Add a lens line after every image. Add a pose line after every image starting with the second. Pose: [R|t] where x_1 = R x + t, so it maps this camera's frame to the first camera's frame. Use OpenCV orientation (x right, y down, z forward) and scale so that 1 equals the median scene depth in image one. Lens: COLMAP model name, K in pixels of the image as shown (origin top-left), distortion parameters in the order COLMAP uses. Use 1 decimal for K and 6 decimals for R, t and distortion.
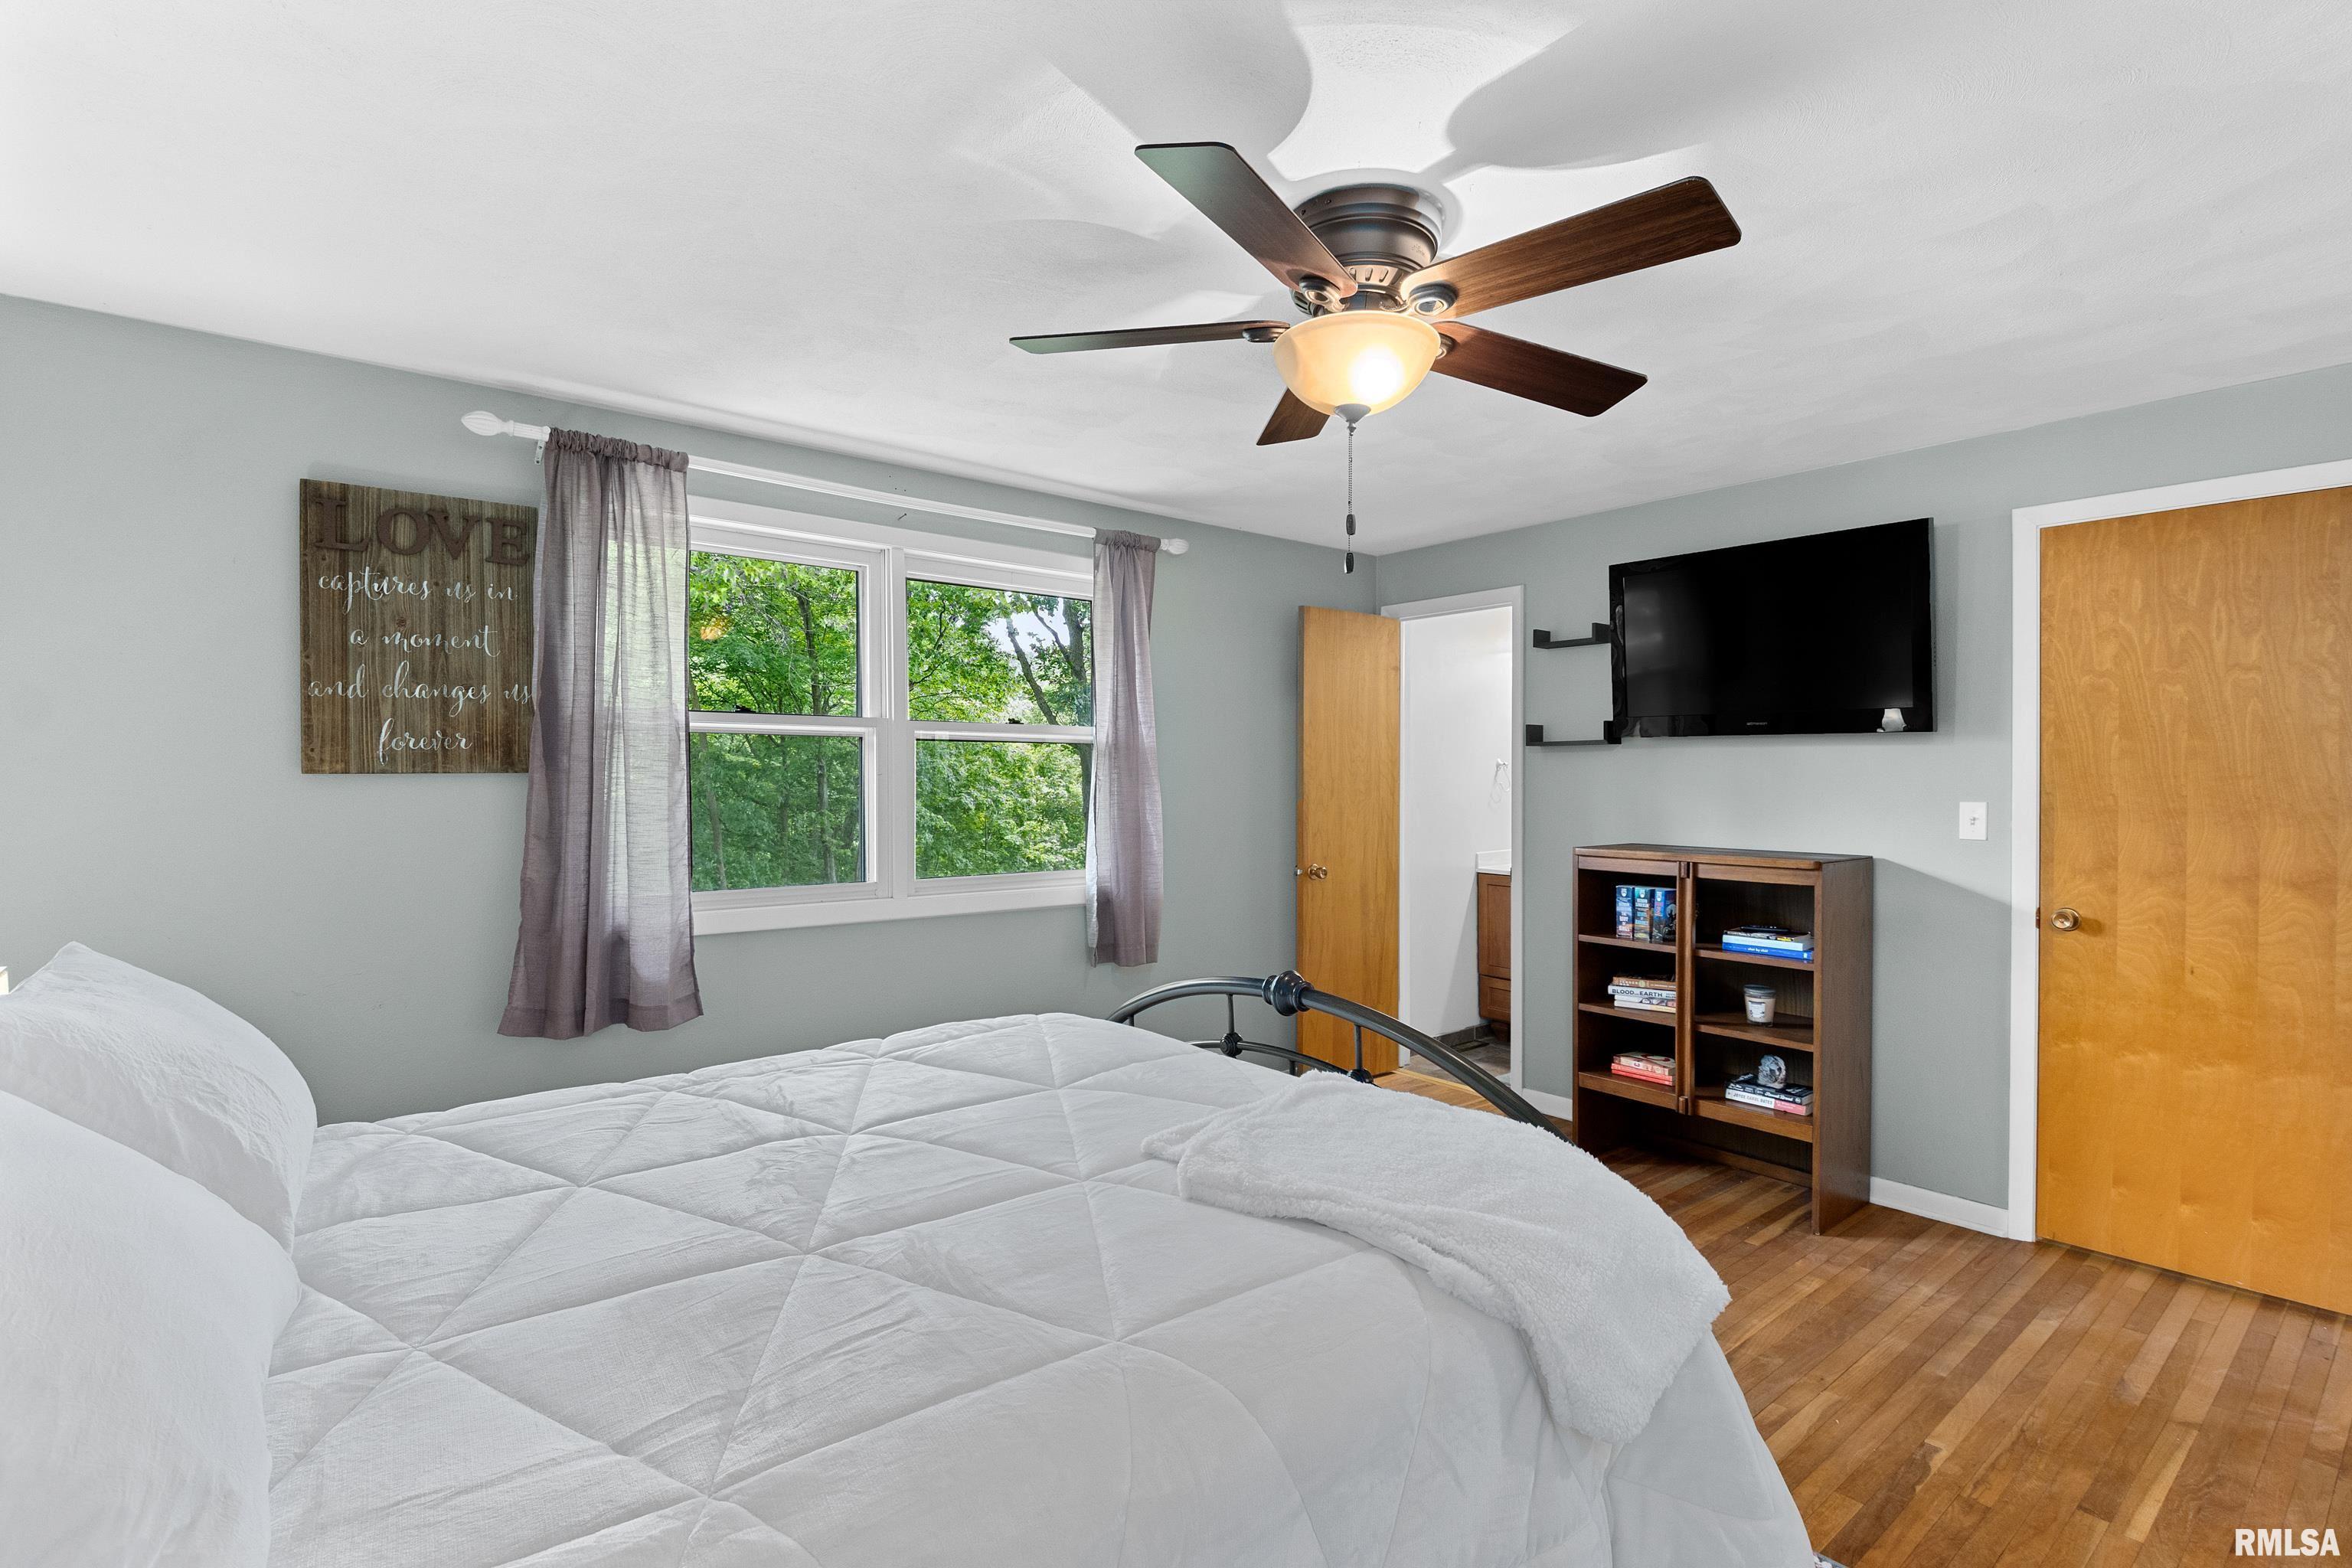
lens RADIAL K [[1087.0, 0, 1163.3], [0, 1087.0, 779.8], [0, 0, 1]] dist [0.014893, -0.022795]
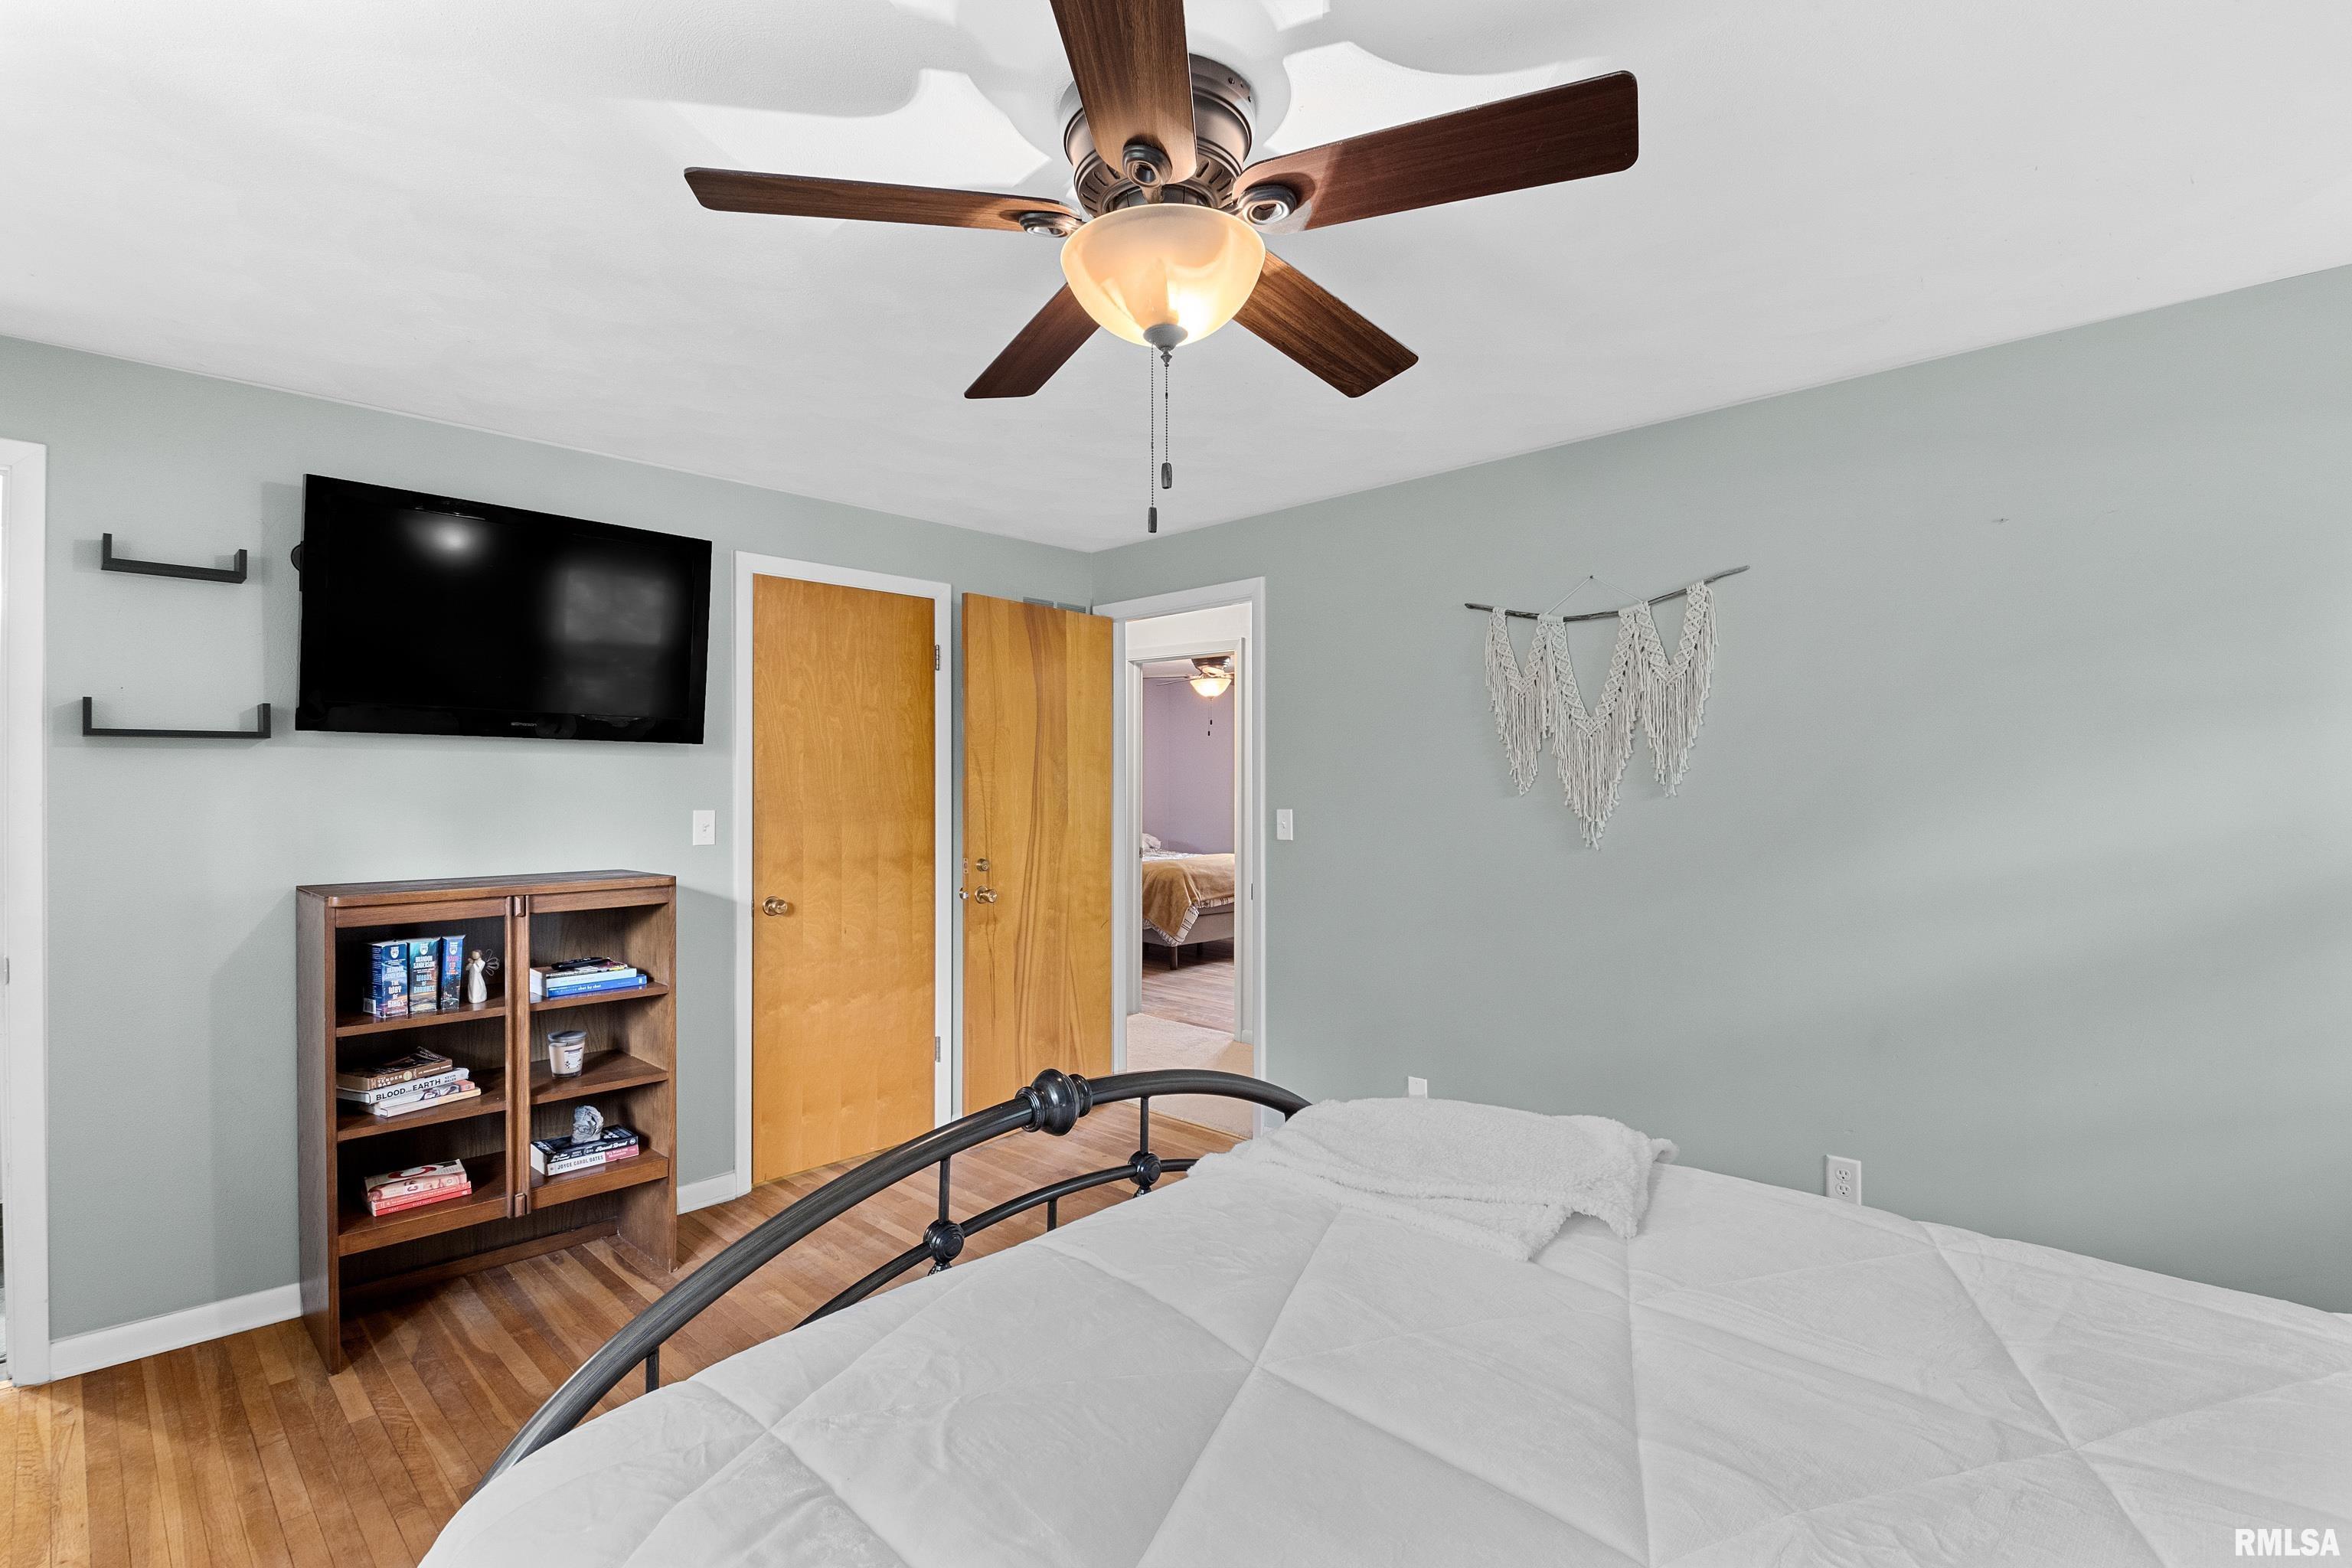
lens RADIAL K [[1087.0, 0, 1163.3], [0, 1087.0, 779.8], [0, 0, 1]] dist [0.014893, -0.022795]
pose [[-0.113540, 0.003528, 0.993527, -0.402926], [0.002851, 0.999991, -0.003226, -0.005577], [-0.993529, 0.002466, -0.113549, 0.704512]]
